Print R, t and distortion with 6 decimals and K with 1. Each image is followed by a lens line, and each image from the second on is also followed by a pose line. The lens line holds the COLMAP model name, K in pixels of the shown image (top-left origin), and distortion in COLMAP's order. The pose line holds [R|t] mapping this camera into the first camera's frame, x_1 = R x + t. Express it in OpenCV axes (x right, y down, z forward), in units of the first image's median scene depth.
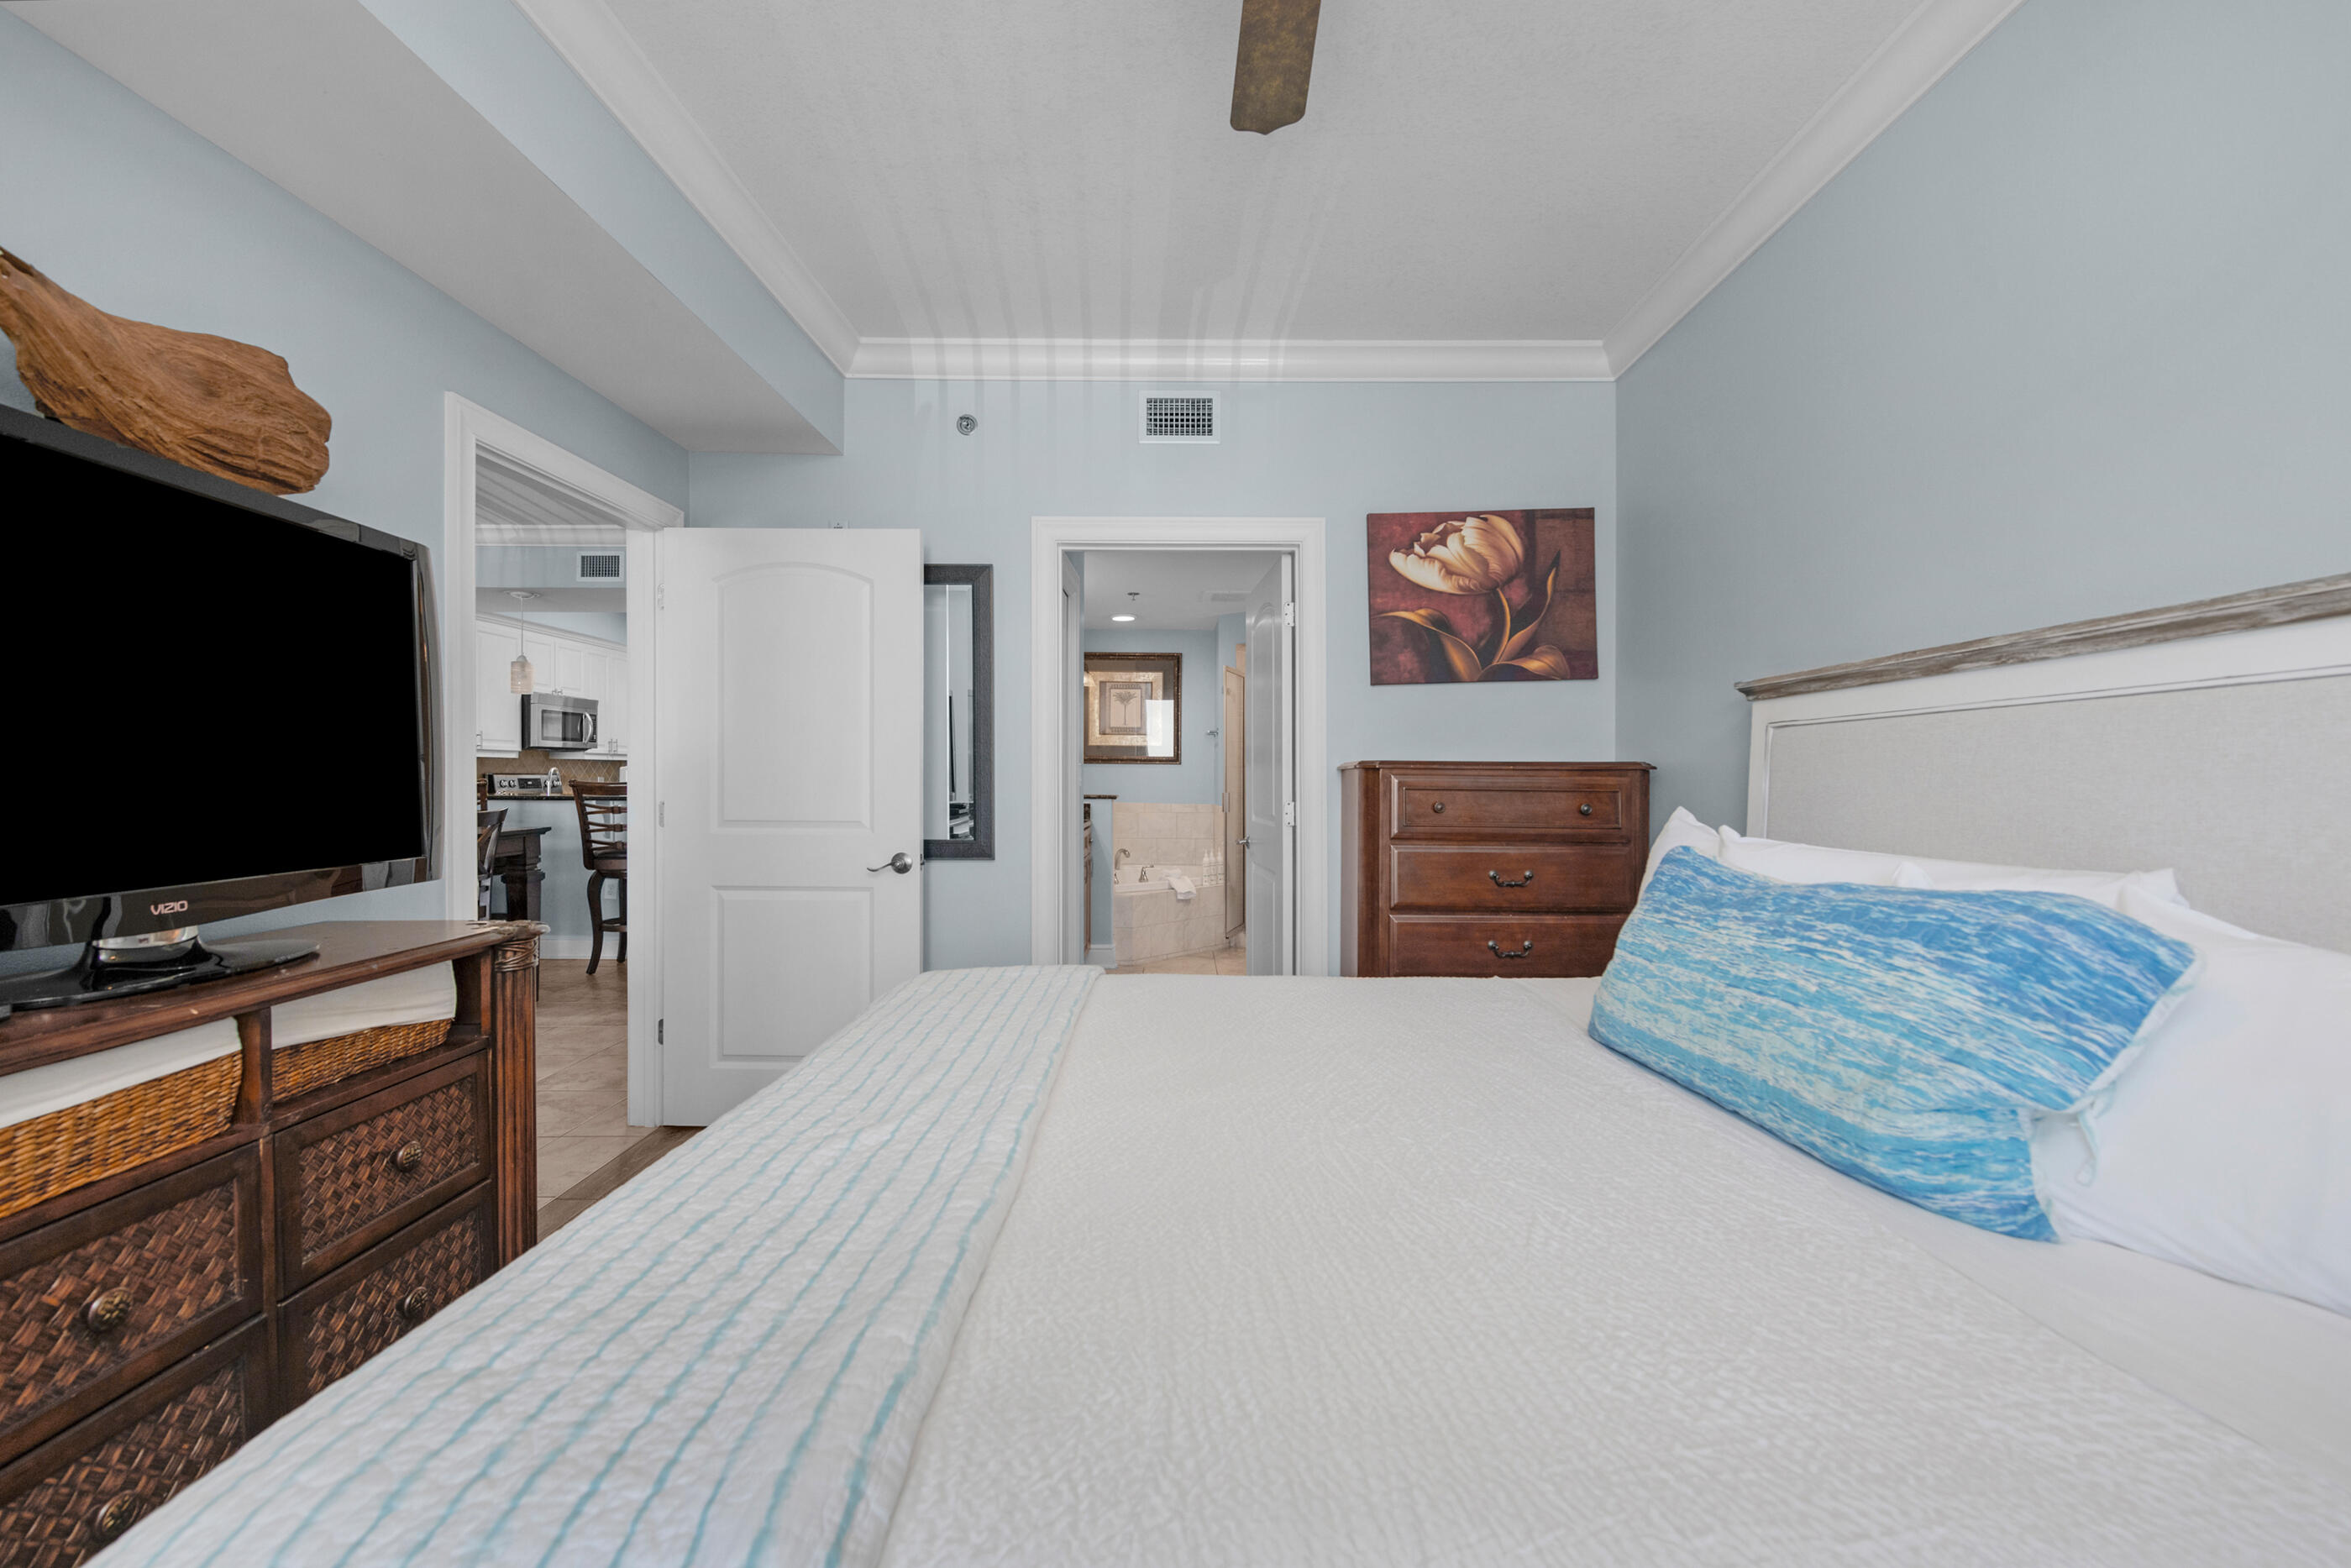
lens RADIAL K [[931.4, 0, 1175.5], [0, 931.4, 784.0], [0, 0, 1]] dist [0.005755, -0.000237]
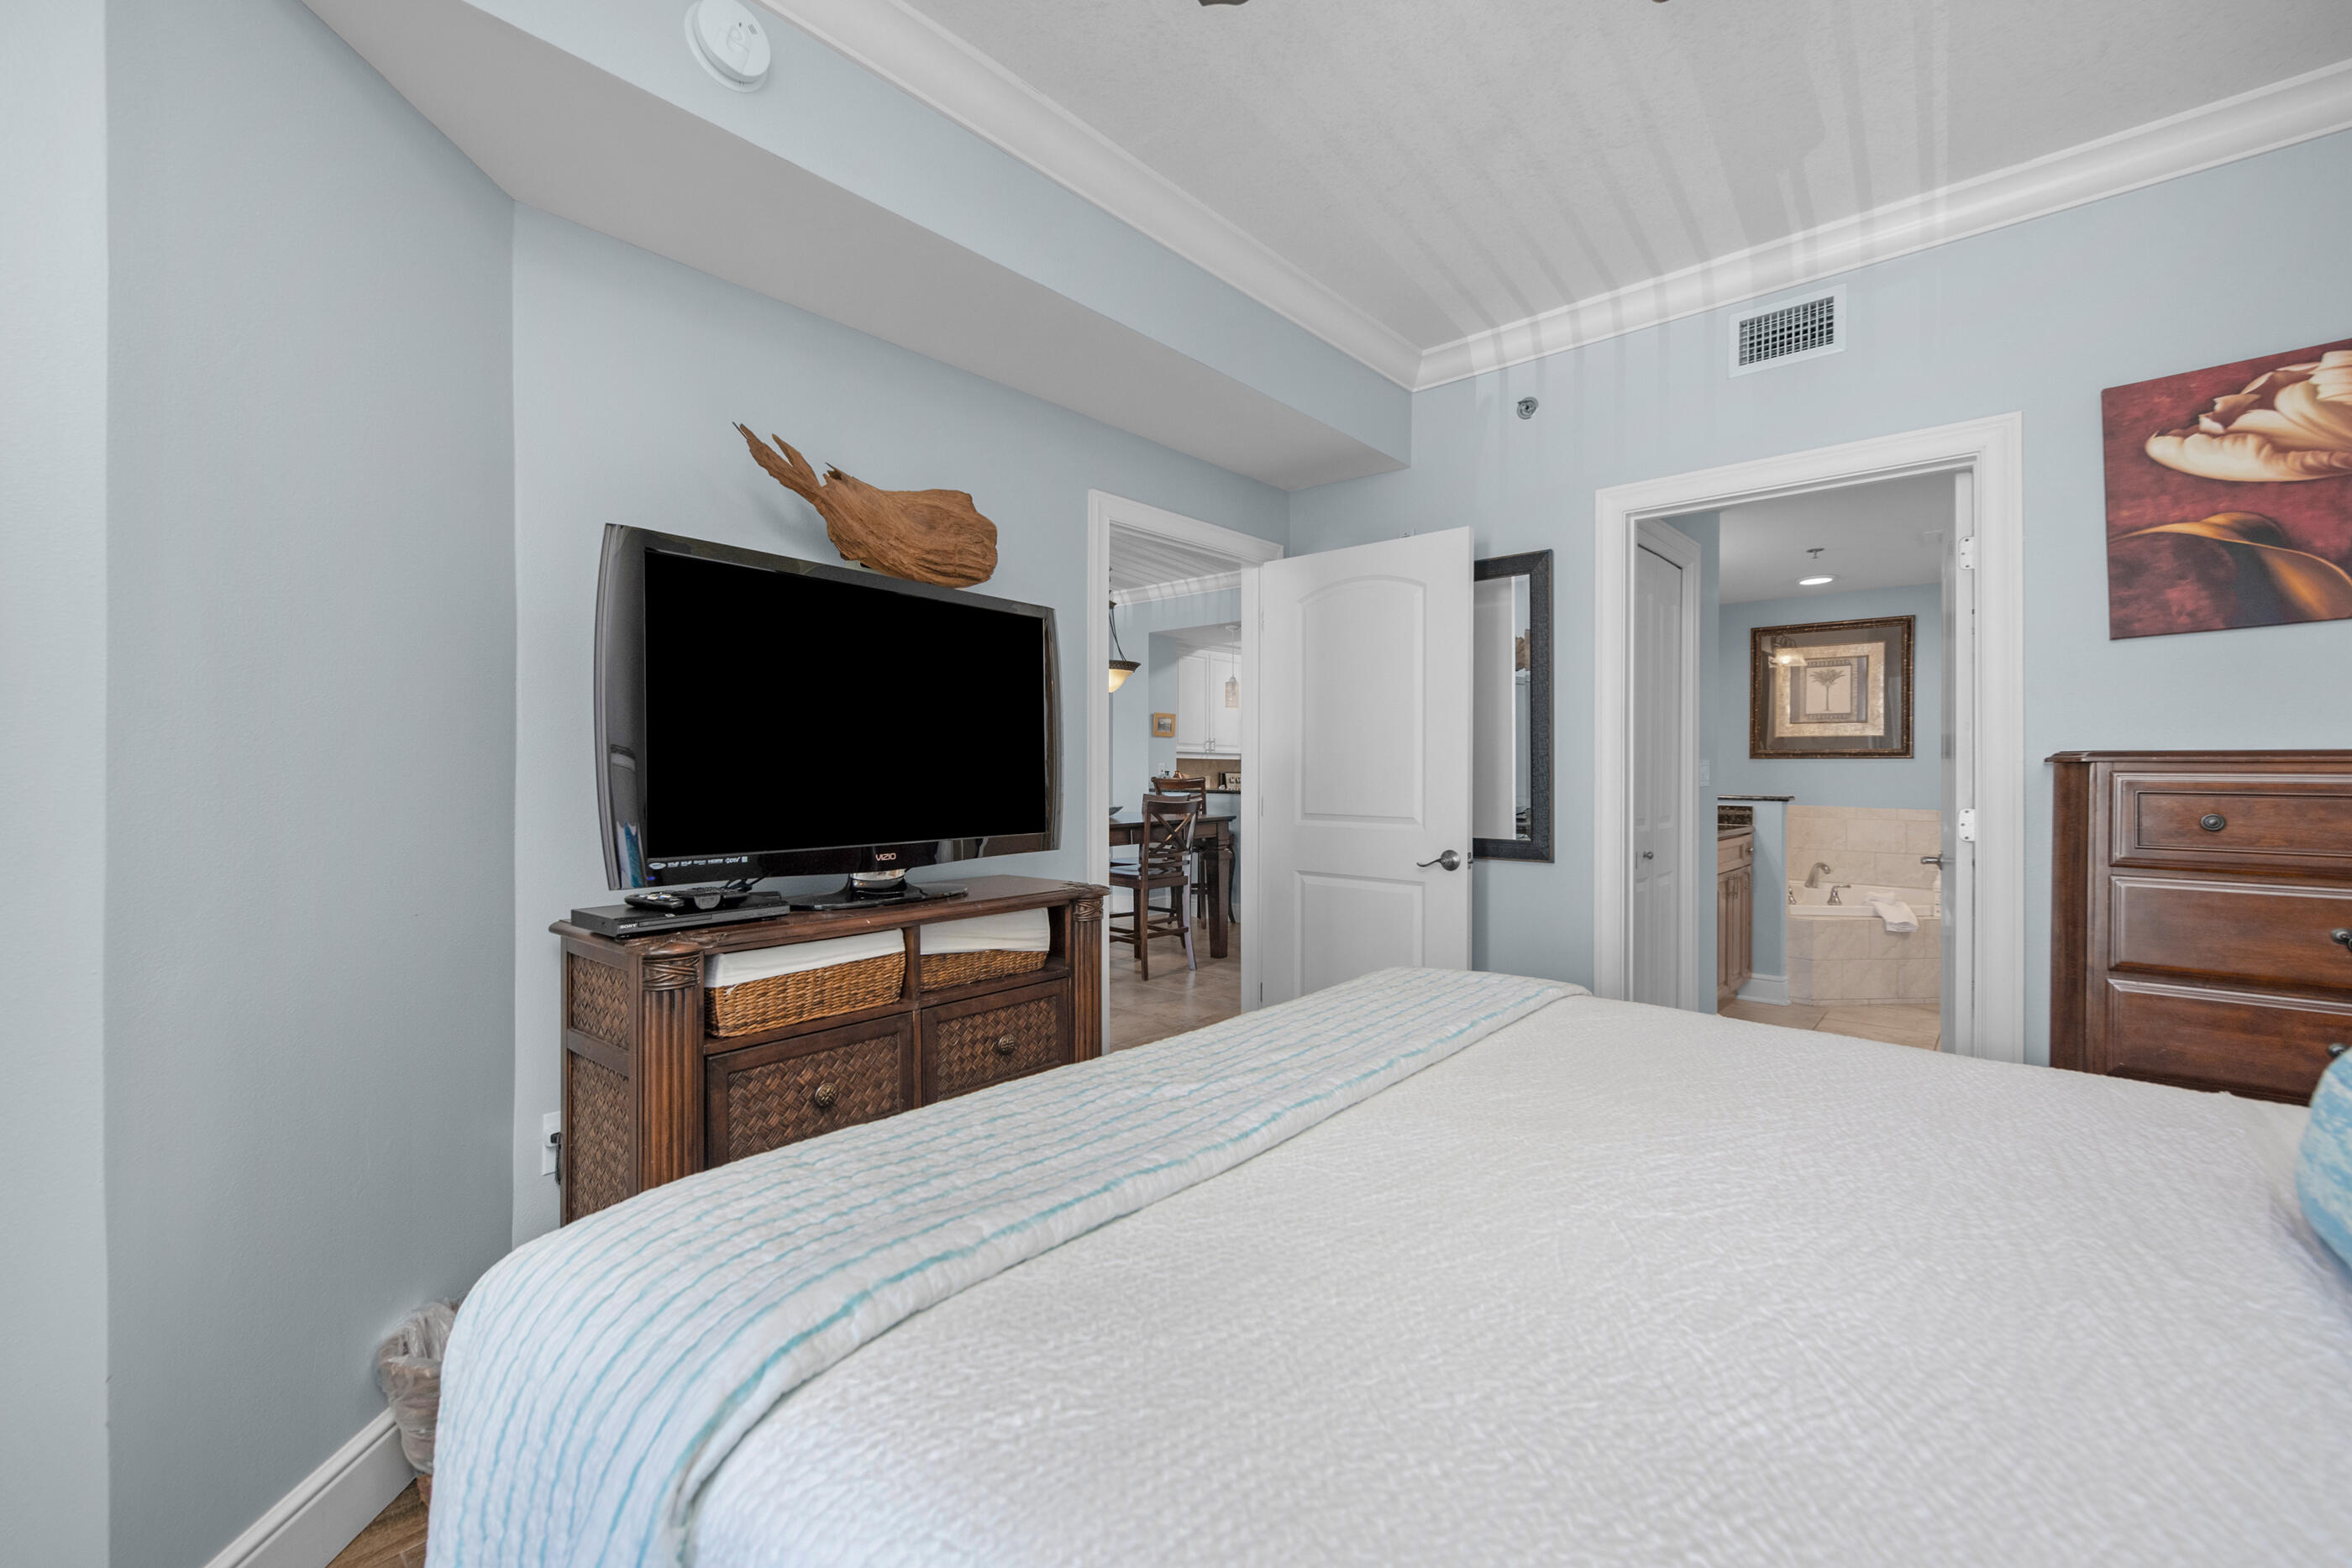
lens RADIAL K [[947.2, 0, 1224.3], [0, 947.2, 774.6], [0, 0, 1]] dist [0.016656, -0.005698]
pose [[0.769062, -0.000696, -0.639174, 0.305009], [-0.004218, 0.999972, -0.006165, -0.000705], [0.639161, 0.007437, 0.769037, 0.093846]]
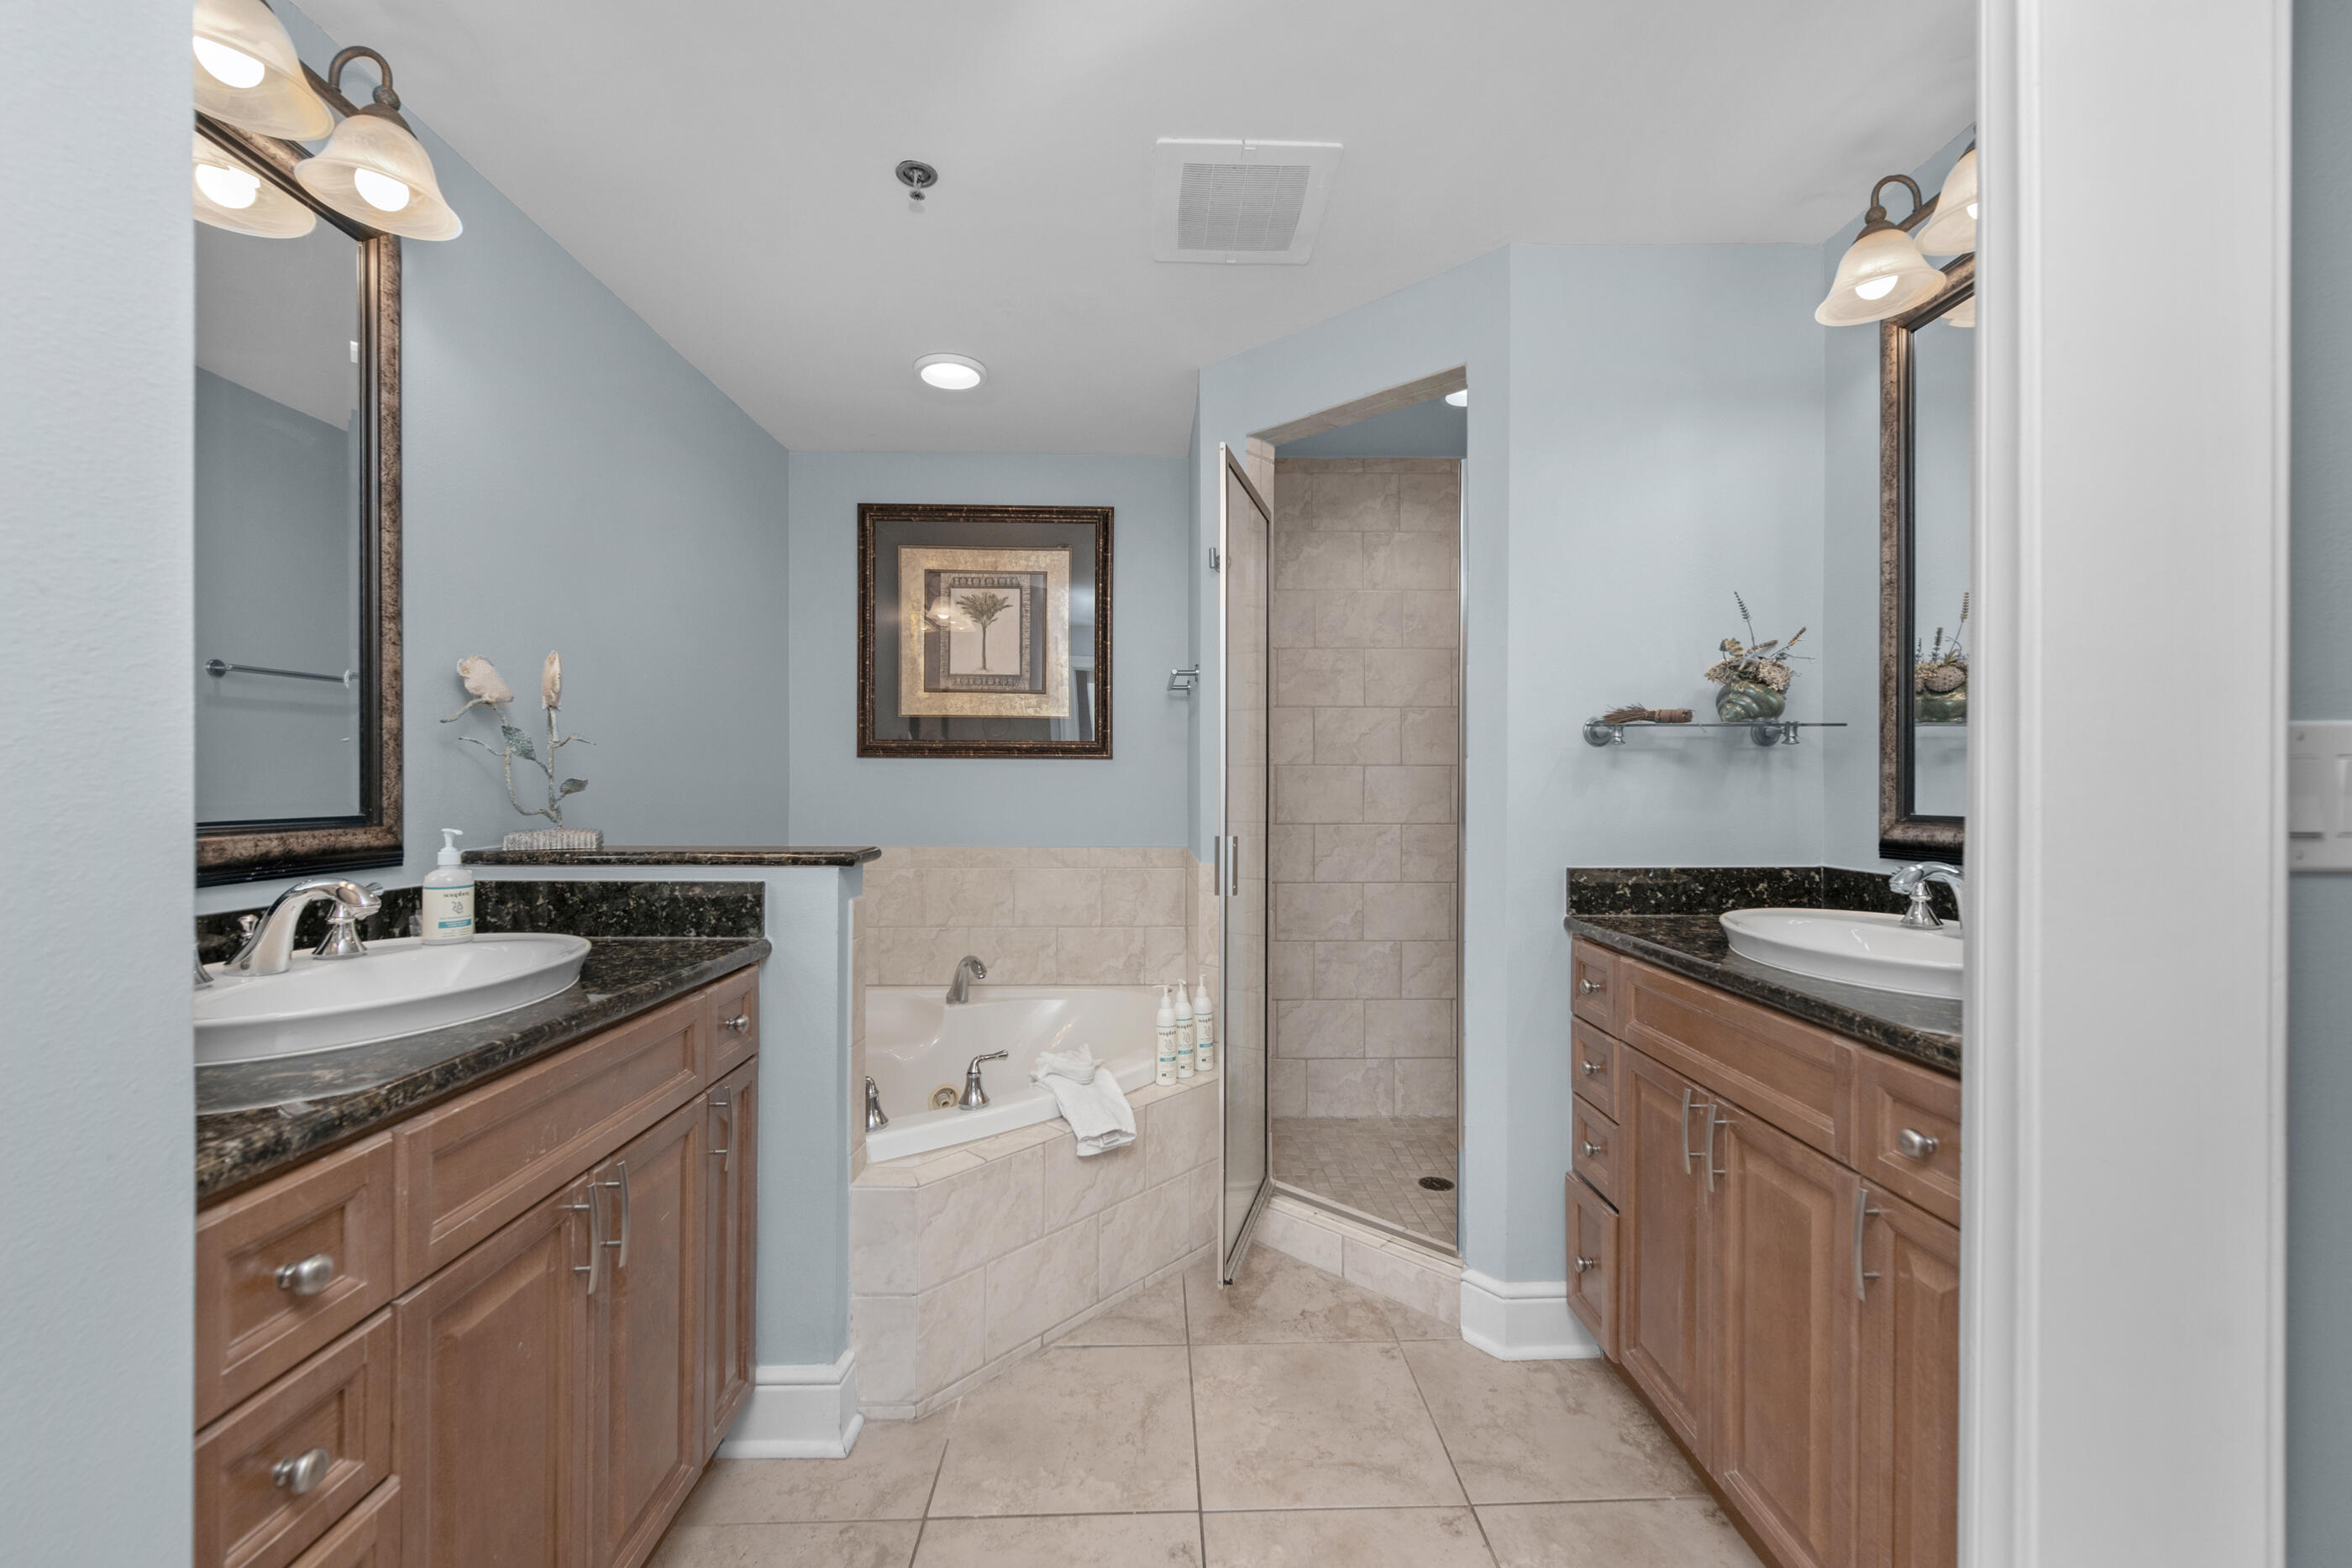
lens RADIAL K [[931.7, 0, 1176.0], [0, 931.7, 784.0], [0, 0, 1]] dist [0.005755, -0.000237]
pose [[0.999567, -0.001300, 0.029398, 0.097100], [0.001479, 0.999980, -0.006070, -0.027426], [-0.029390, 0.006111, 0.999549, 2.347050]]
